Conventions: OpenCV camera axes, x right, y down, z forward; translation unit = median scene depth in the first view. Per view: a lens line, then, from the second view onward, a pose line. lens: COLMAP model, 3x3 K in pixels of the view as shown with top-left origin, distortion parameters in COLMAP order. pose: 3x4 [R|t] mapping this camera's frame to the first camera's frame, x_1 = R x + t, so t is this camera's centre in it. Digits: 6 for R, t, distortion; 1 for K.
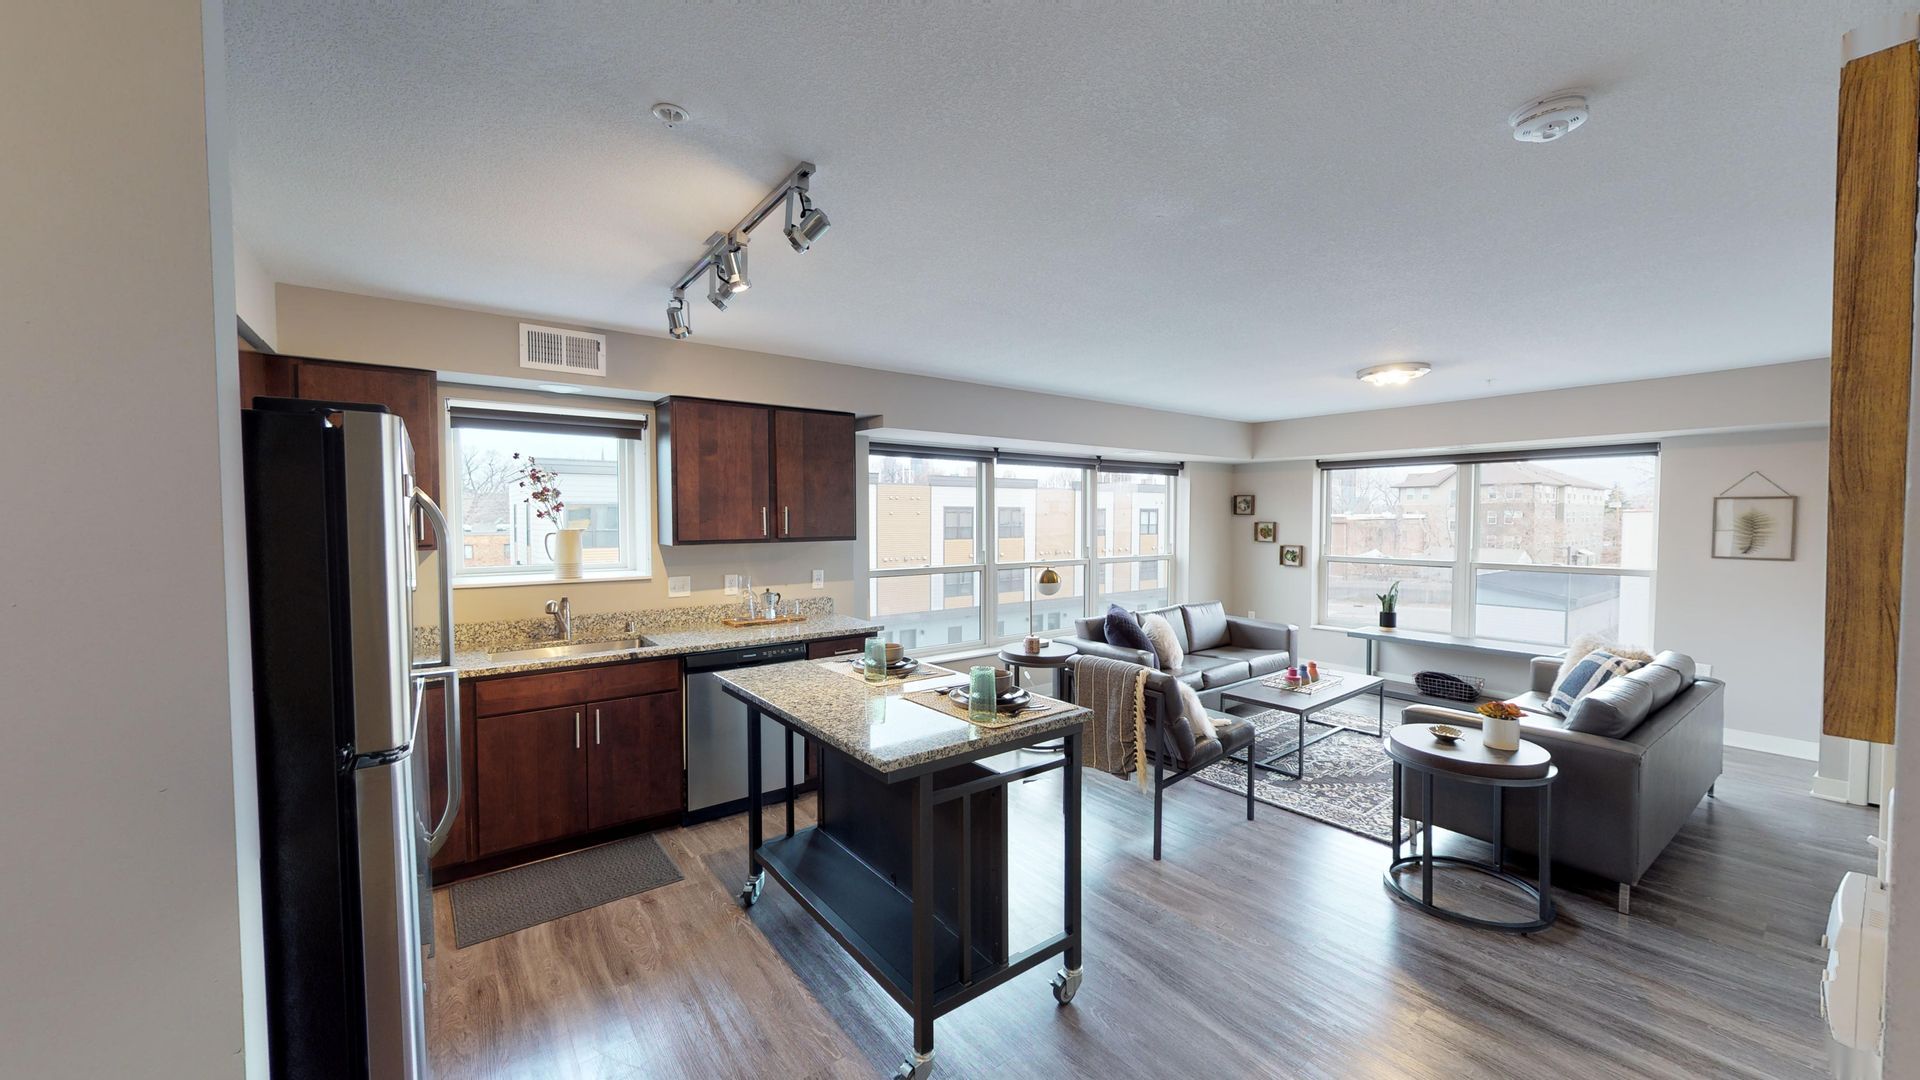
lens RADIAL K [[692.4, 0, 957.5], [0, 692.4, 531.8], [0, 0, 1]] dist [-0.001526, -0.000177]
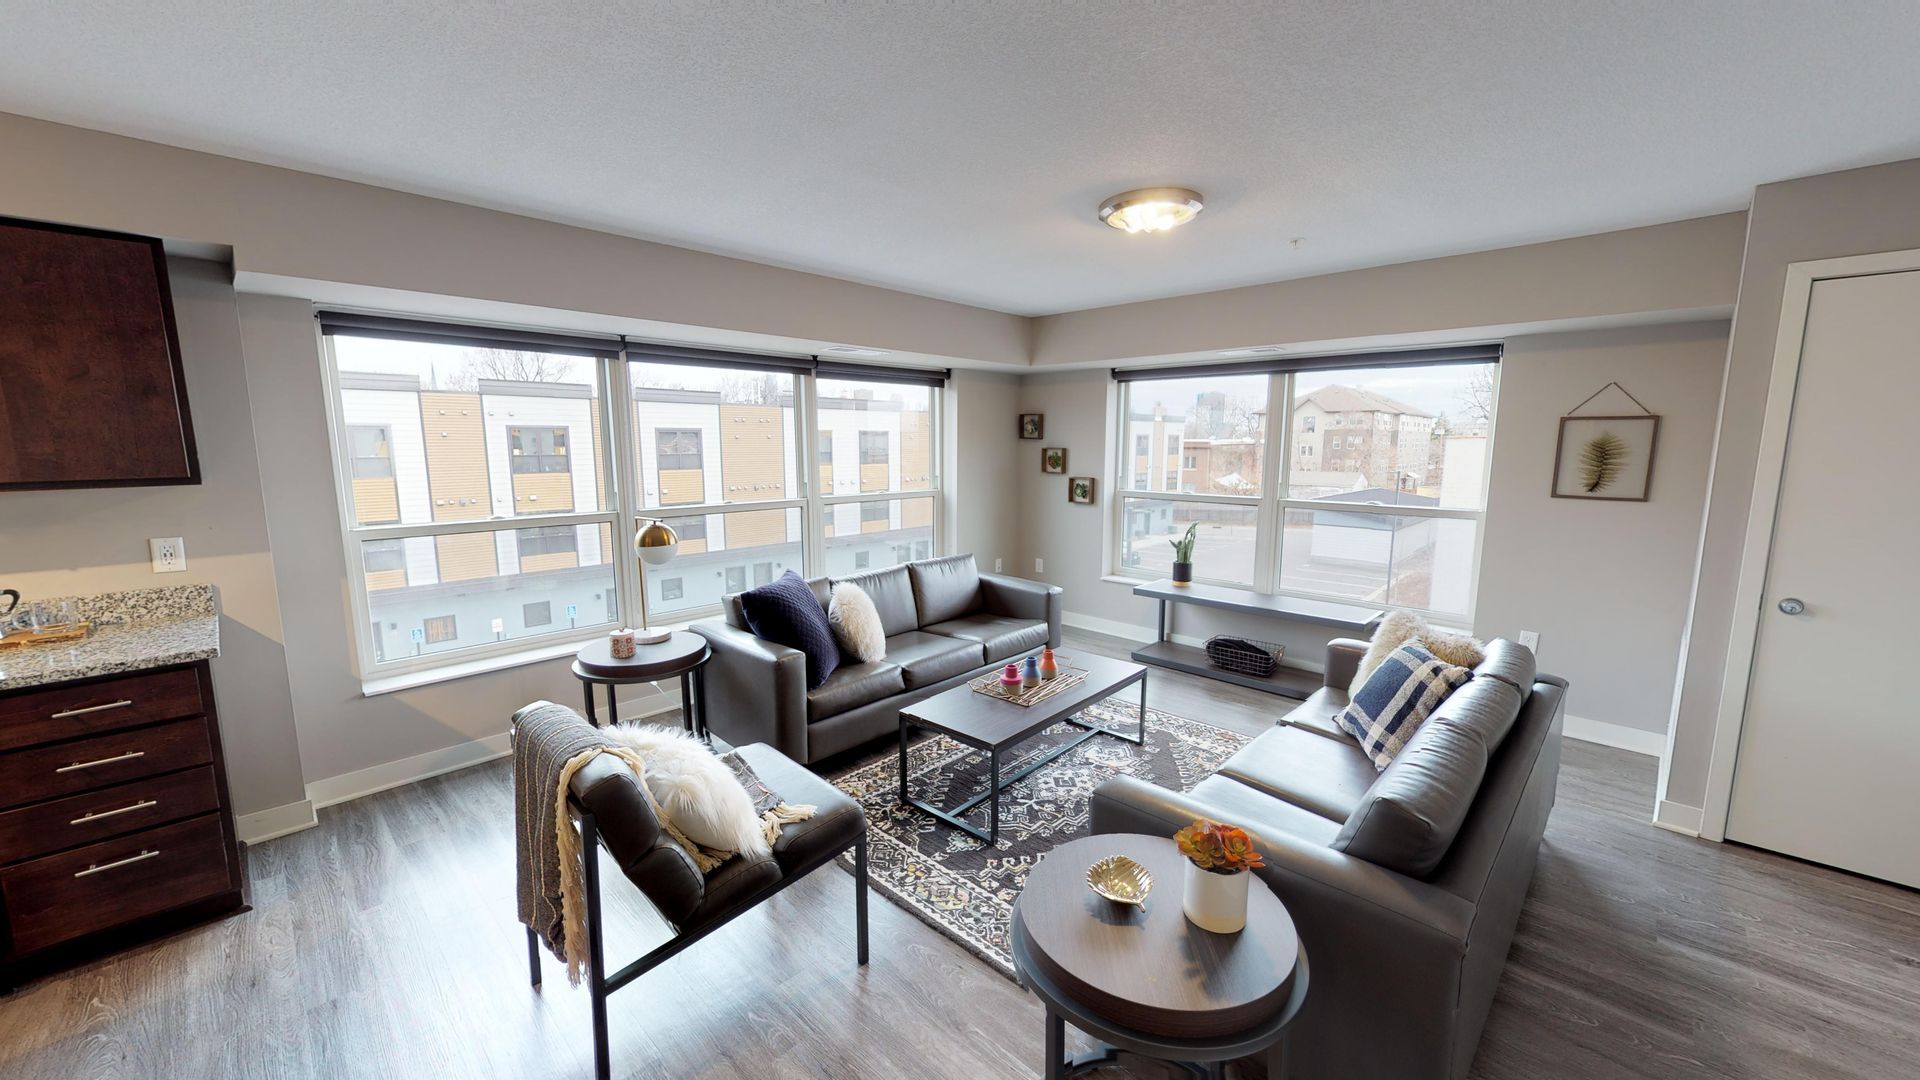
lens RADIAL K [[692.4, 0, 955.3], [0, 692.4, 532.6], [0, 0, 1]] dist [-0.001526, -0.000177]
pose [[0.988048, -0.018587, 0.153020, 0.346577], [0.001772, 0.994007, 0.109302, -0.008432], [-0.154134, -0.107724, 0.982160, 0.374024]]
